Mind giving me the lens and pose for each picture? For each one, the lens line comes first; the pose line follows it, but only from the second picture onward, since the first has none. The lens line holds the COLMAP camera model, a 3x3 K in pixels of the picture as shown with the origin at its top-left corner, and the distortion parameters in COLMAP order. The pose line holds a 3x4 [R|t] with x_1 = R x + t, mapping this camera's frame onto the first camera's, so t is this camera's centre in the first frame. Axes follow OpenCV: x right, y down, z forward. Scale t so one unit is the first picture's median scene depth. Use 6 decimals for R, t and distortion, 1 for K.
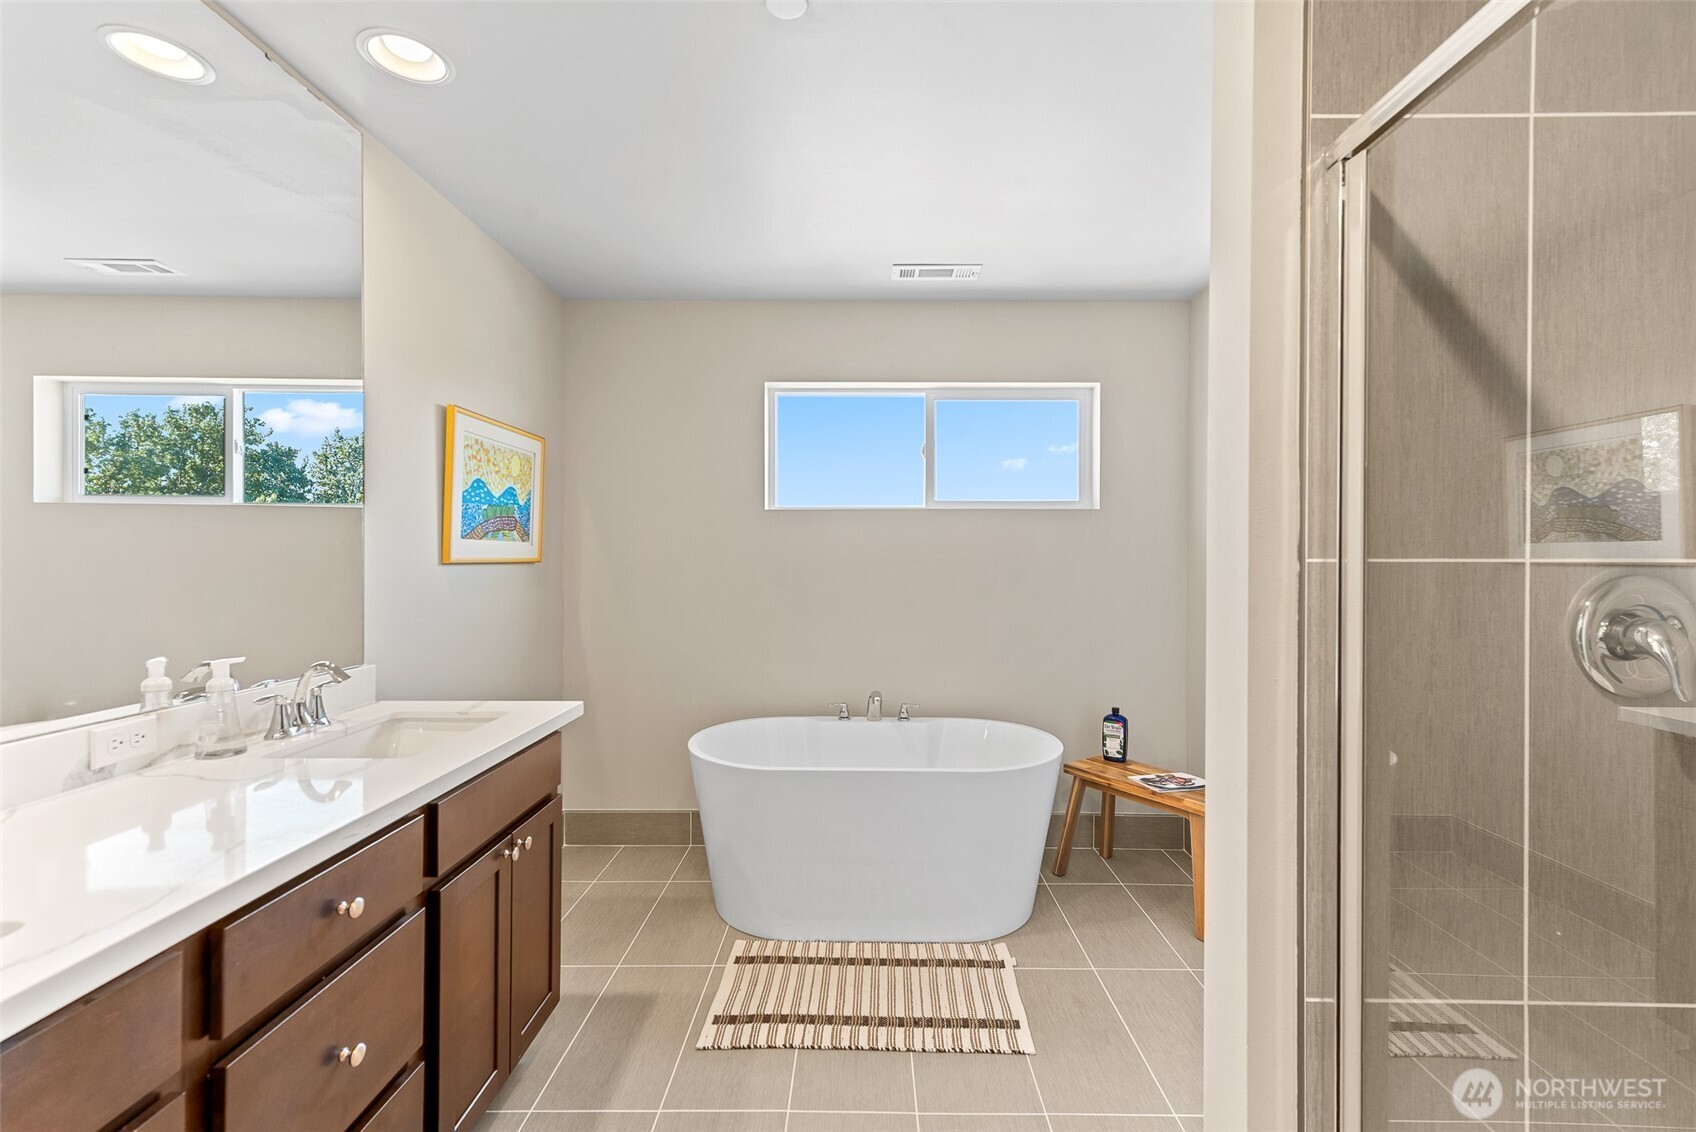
lens RADIAL K [[738.4, 0, 856.7], [0, 738.4, 572.3], [0, 0, 1]] dist [0.001674, 0.000633]
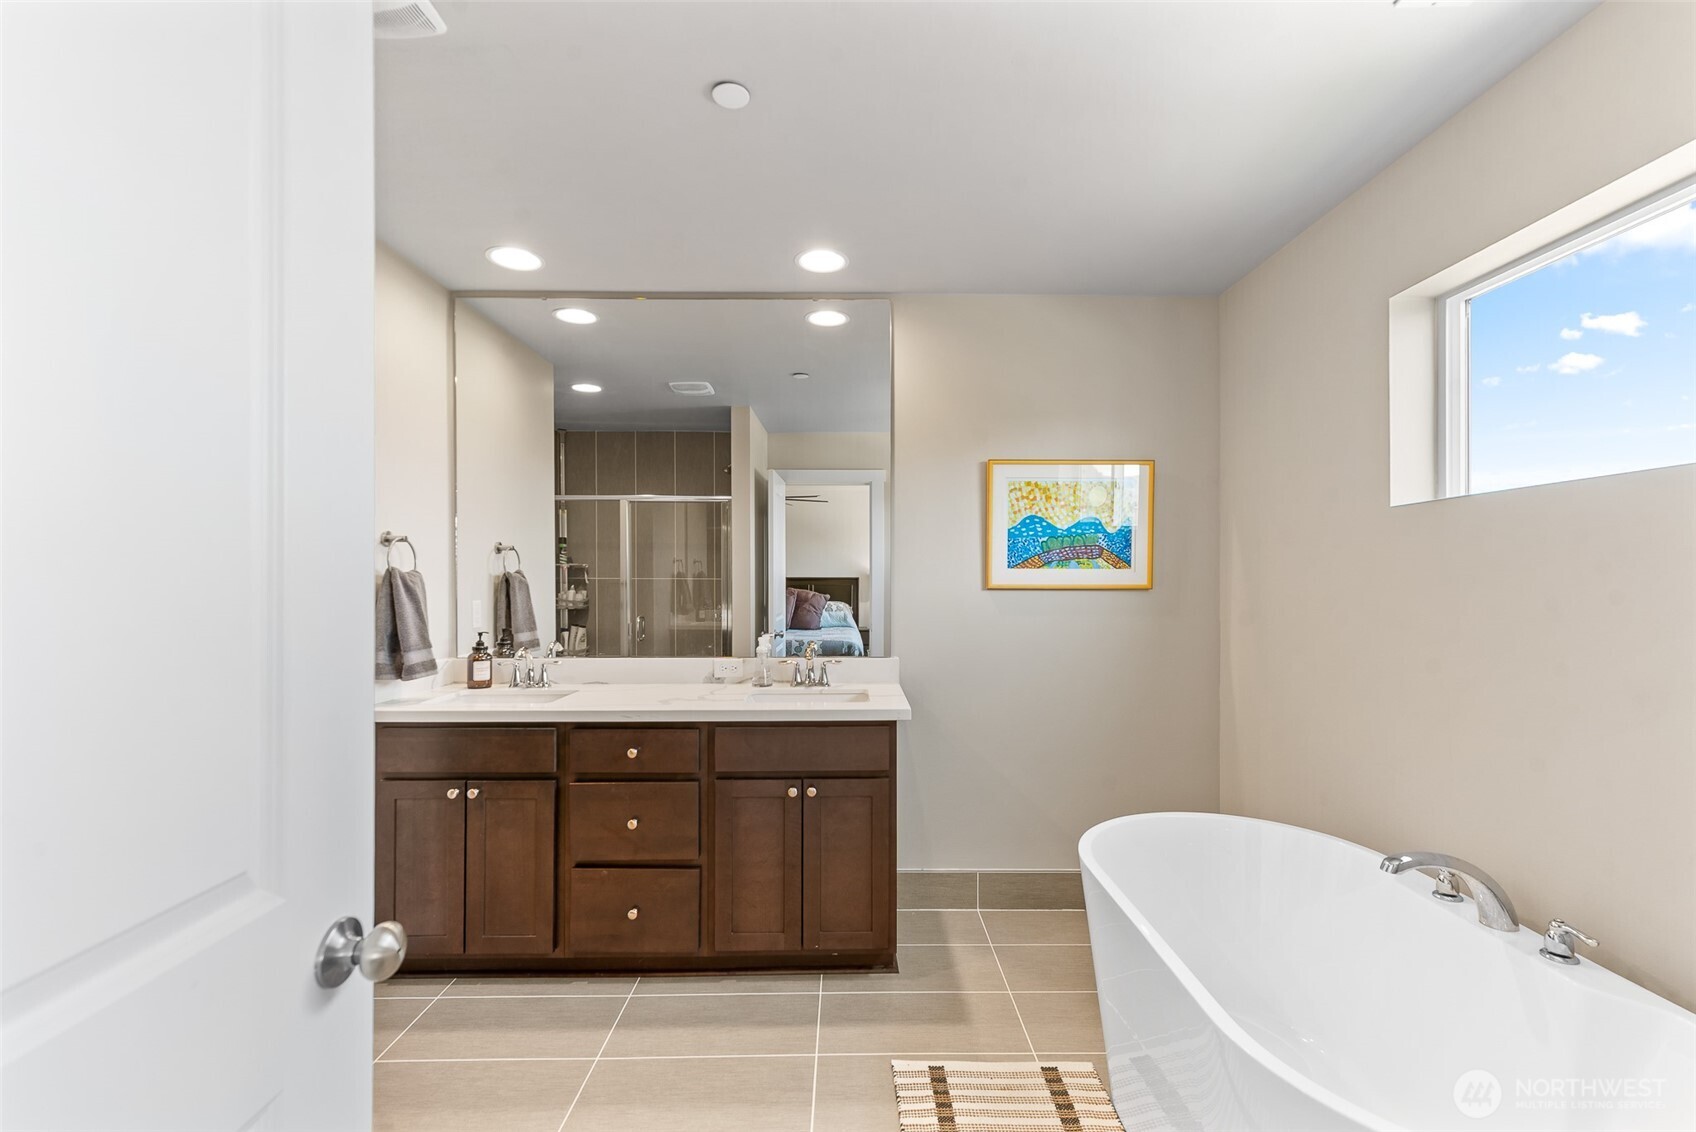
lens RADIAL K [[738.4, 0, 856.7], [0, 738.4, 572.3], [0, 0, 1]] dist [0.001674, 0.000633]
pose [[0.017946, -0.008142, -0.999806, 0.661575], [-0.021174, 0.999739, -0.008522, -0.023768], [0.999615, 0.021323, 0.017769, 0.743012]]
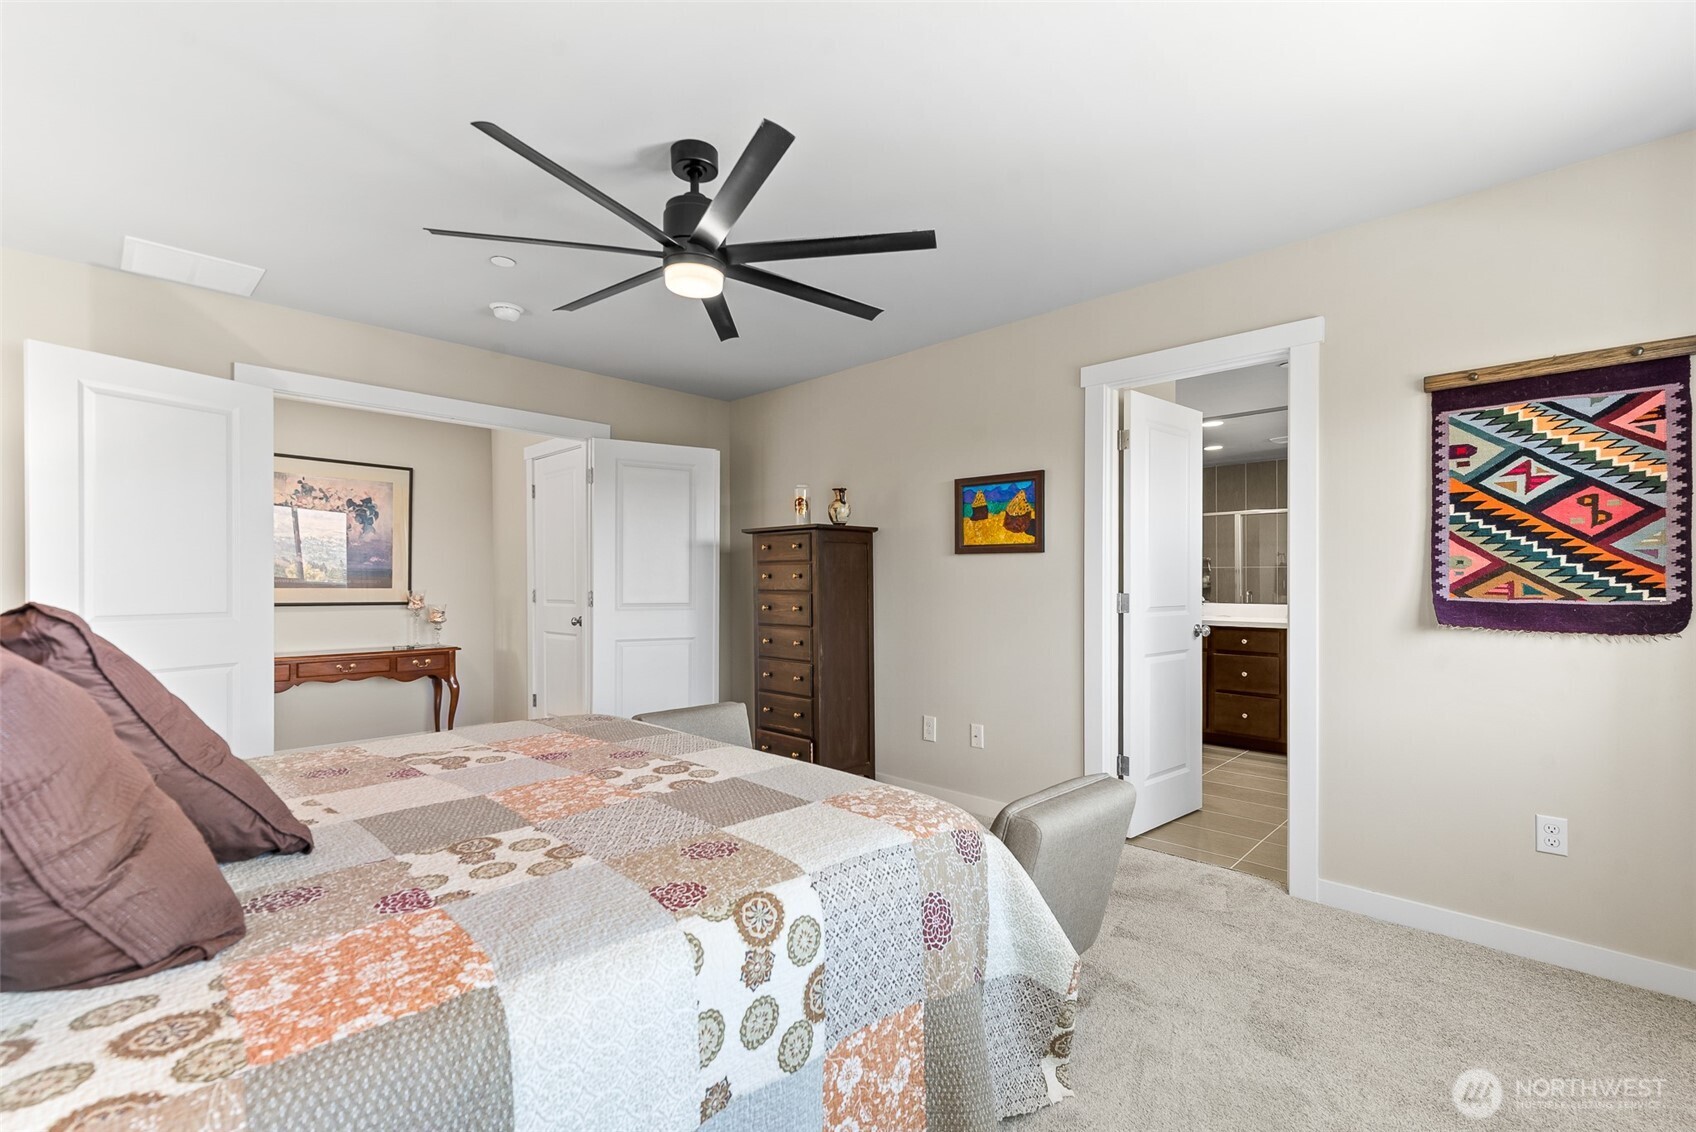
lens RADIAL K [[738.4, 0, 856.7], [0, 738.4, 572.3], [0, 0, 1]] dist [0.001674, 0.000633]
pose [[-0.688248, -0.009861, -0.725408, 1.933997], [-0.019537, 0.999797, 0.004945, 0.029344], [0.725212, 0.017575, -0.688301, 1.104379]]
